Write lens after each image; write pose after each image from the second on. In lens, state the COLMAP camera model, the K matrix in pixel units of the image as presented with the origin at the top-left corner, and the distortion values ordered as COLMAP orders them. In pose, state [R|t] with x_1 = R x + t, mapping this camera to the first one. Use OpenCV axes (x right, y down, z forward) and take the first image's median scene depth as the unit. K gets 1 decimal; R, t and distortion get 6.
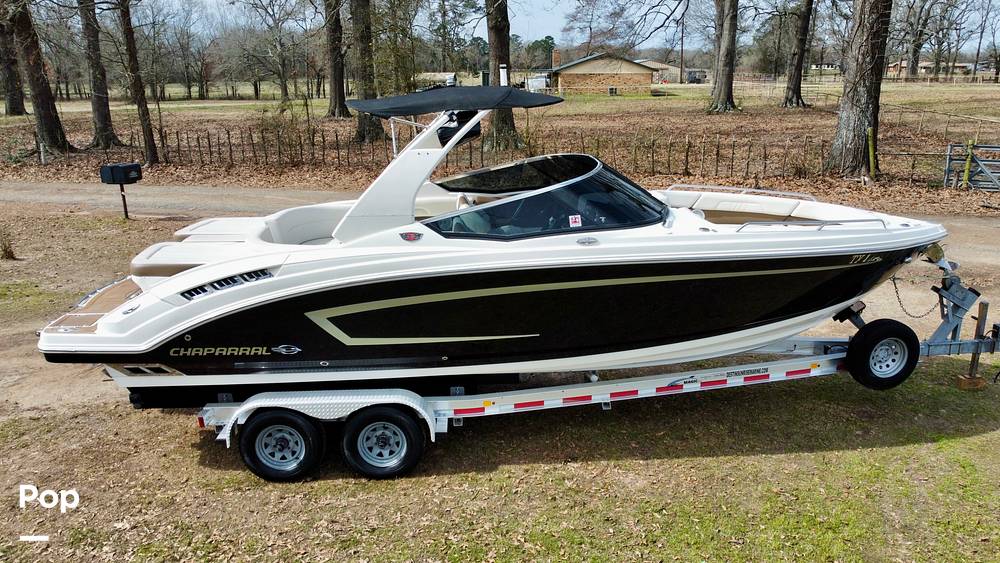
lens RADIAL K [[760.4, 0, 496.4], [0, 760.4, 278.6], [0, 0, 1]] dist [0.000323, -0.012123]
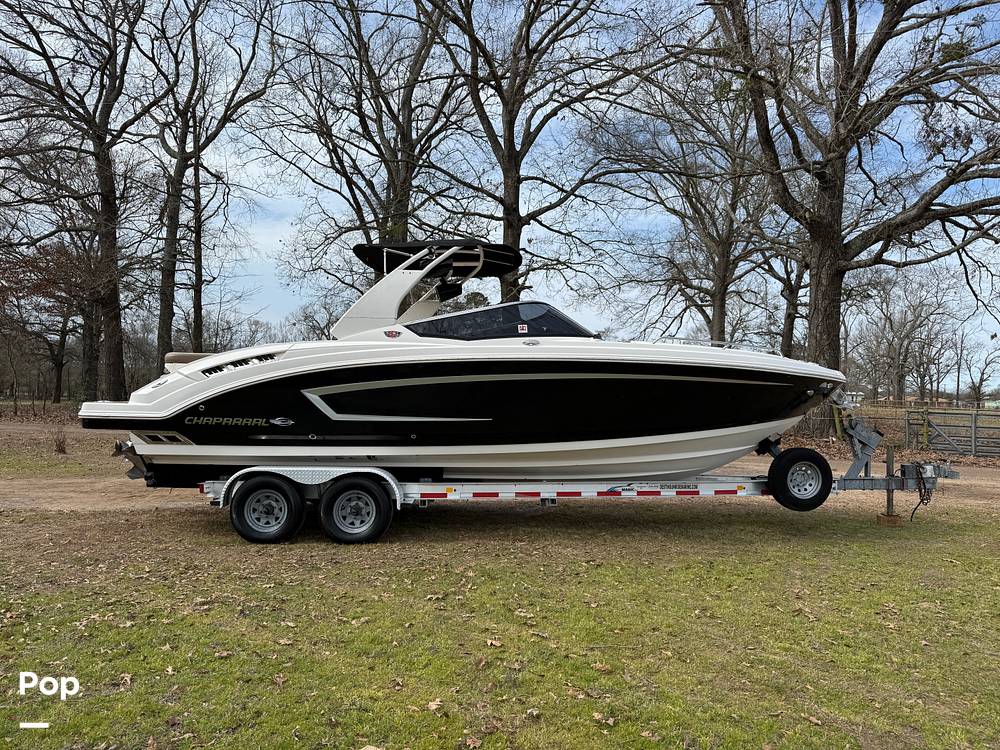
lens RADIAL K [[701.3, 0, 505.7], [0, 701.3, 373.9], [0, 0, 1]] dist [0.129943, -0.220347]
pose [[0.999215, 0.030592, -0.025179, 0.102718], [-0.036663, 0.954831, -0.294880, 0.330767], [0.015021, 0.295571, 0.955203, -0.094365]]
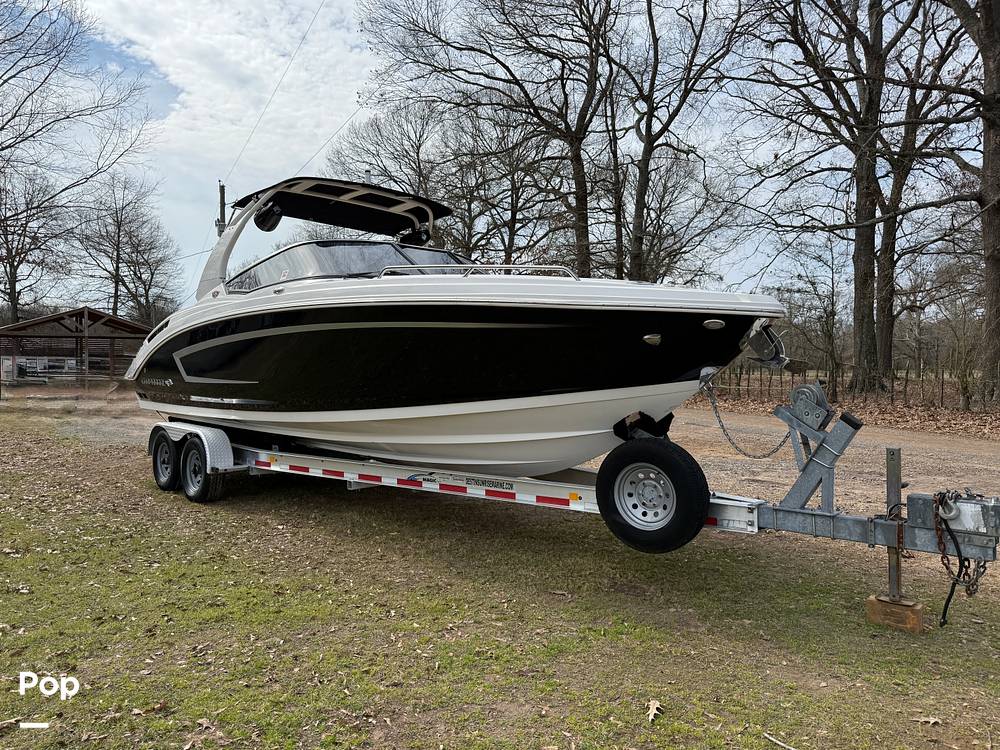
lens RADIAL K [[701.3, 0, 505.7], [0, 701.3, 373.9], [0, 0, 1]] dist [0.129943, -0.220347]
pose [[0.669377, 0.029660, -0.742331, 1.018003], [-0.212958, 0.964932, -0.153475, 0.140435], [0.711747, 0.260818, 0.652219, 0.582194]]
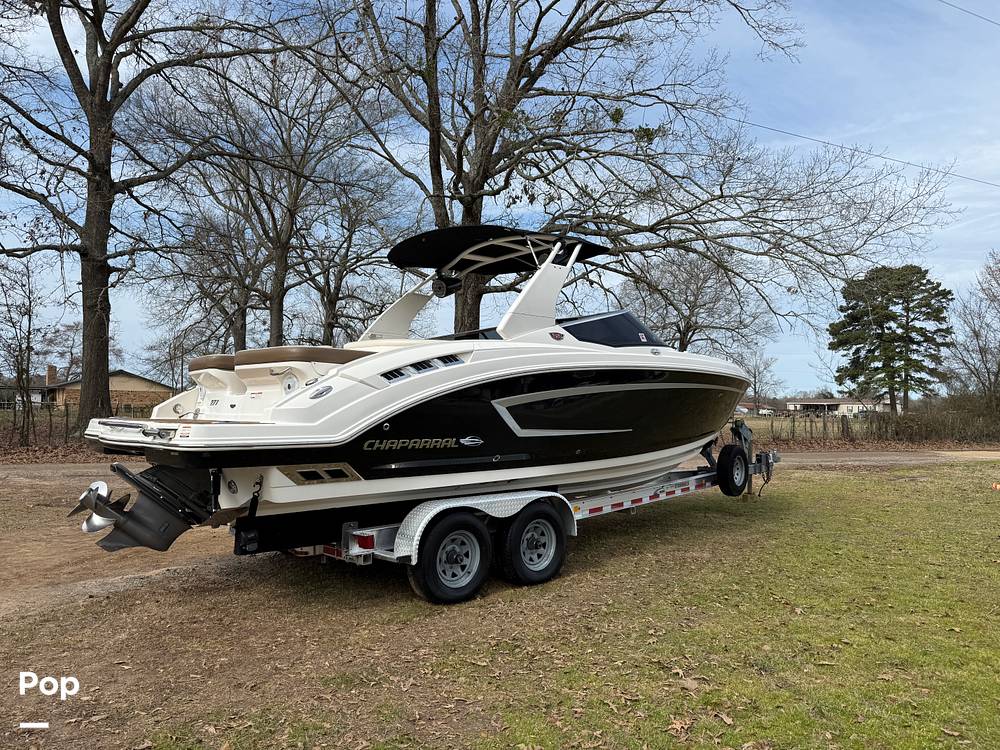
lens RADIAL K [[701.3, 0, 505.7], [0, 701.3, 373.9], [0, 0, 1]] dist [0.129943, -0.220347]
pose [[0.762368, 0.049255, 0.645267, -0.789696], [0.155593, 0.953900, -0.256644, 0.237521], [-0.628161, 0.296056, 0.719559, 0.307749]]
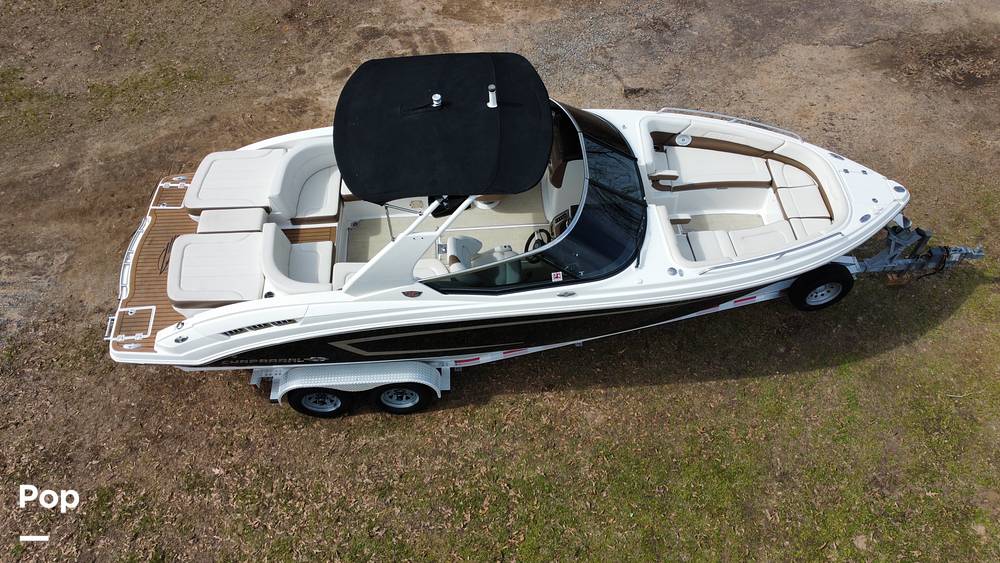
lens RADIAL K [[760.4, 0, 496.4], [0, 760.4, 278.6], [0, 0, 1]] dist [0.000323, -0.012123]
pose [[0.999963, -0.008029, 0.003093, 0.010185], [0.004486, 0.793318, 0.608791, -0.730477], [-0.007341, -0.608754, 0.793325, 0.103894]]
